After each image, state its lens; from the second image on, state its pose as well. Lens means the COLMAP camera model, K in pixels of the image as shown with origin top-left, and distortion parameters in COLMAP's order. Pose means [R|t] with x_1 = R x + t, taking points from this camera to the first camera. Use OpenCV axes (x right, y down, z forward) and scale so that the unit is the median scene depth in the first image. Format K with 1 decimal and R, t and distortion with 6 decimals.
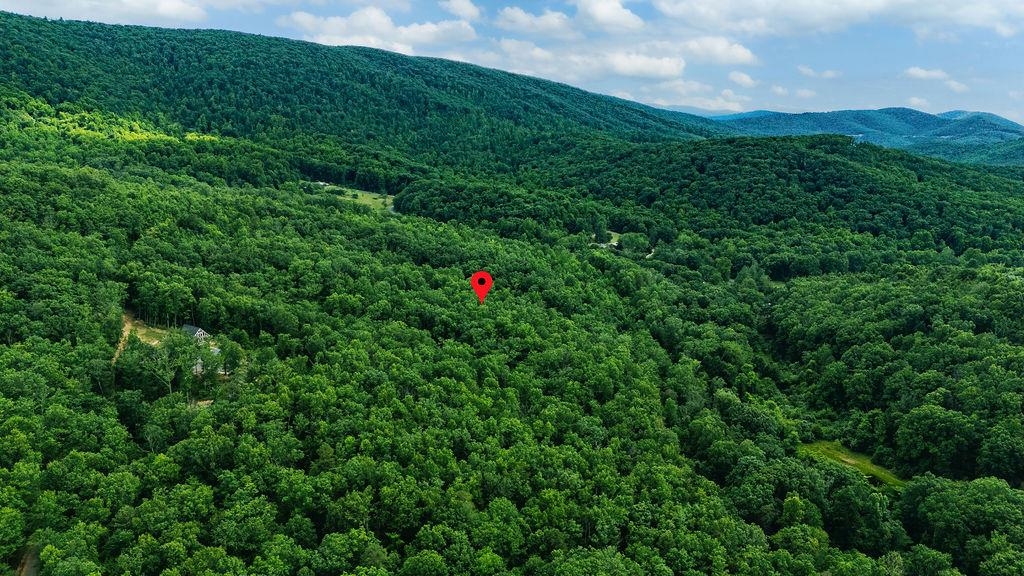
lens RADIAL K [[747.8, 0, 510.4], [0, 747.8, 284.9], [0, 0, 1]] dist [0.077715, -0.080684]
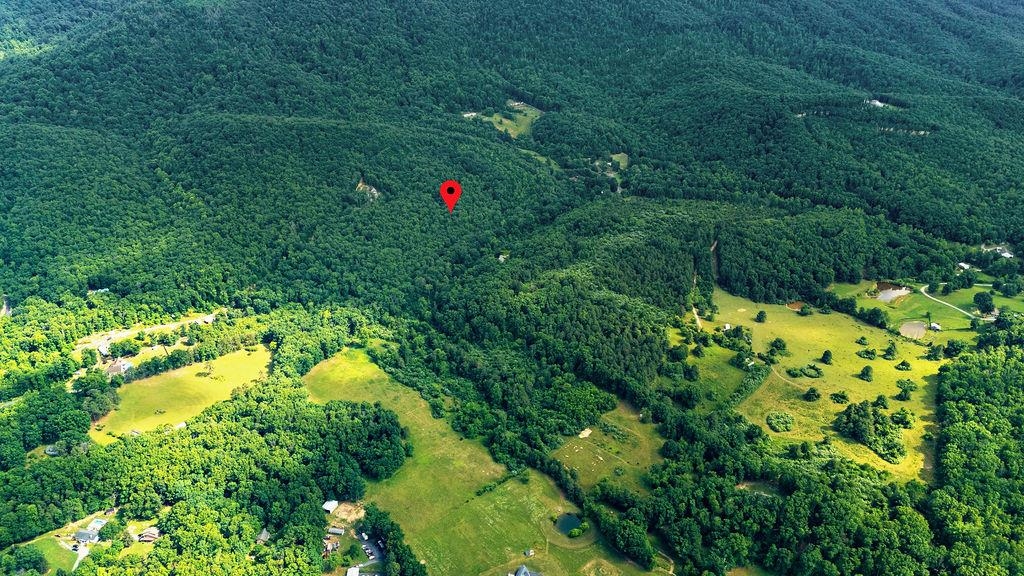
lens RADIAL K [[747.8, 0, 510.8], [0, 747.8, 285.5], [0, 0, 1]] dist [0.077715, -0.080684]
pose [[0.851002, 0.217862, -0.477841, 2.013966], [-0.099995, 0.960465, 0.259823, -0.504553], [0.515555, -0.173328, 0.839143, -1.819871]]
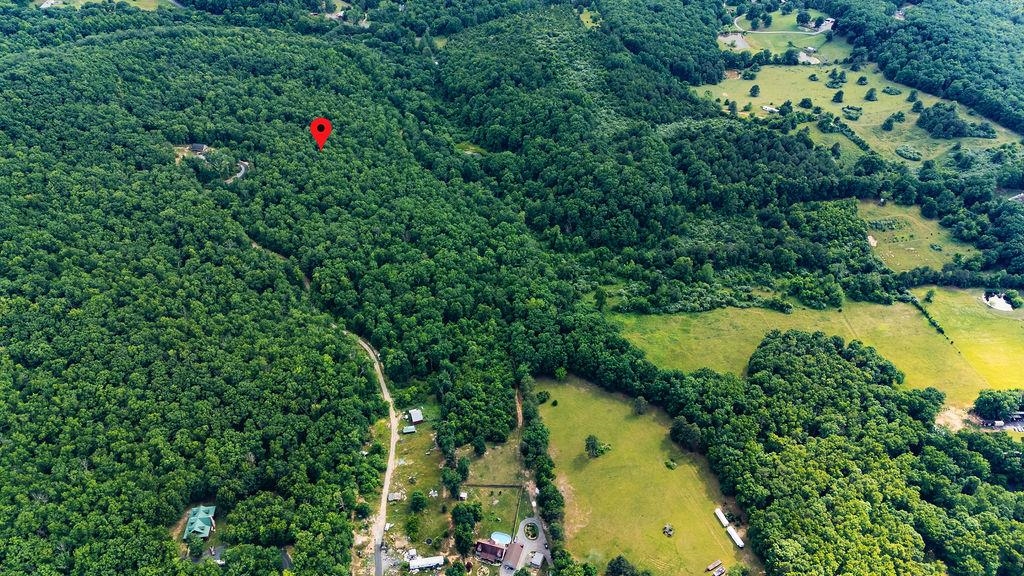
lens RADIAL K [[747.8, 0, 506.6], [0, 747.8, 296.2], [0, 0, 1]] dist [0.077715, -0.080684]
pose [[0.912758, -0.258679, 0.316162, -0.410844], [0.086711, 0.879008, 0.468856, -0.524738], [-0.399192, -0.400538, 0.824752, -1.410318]]
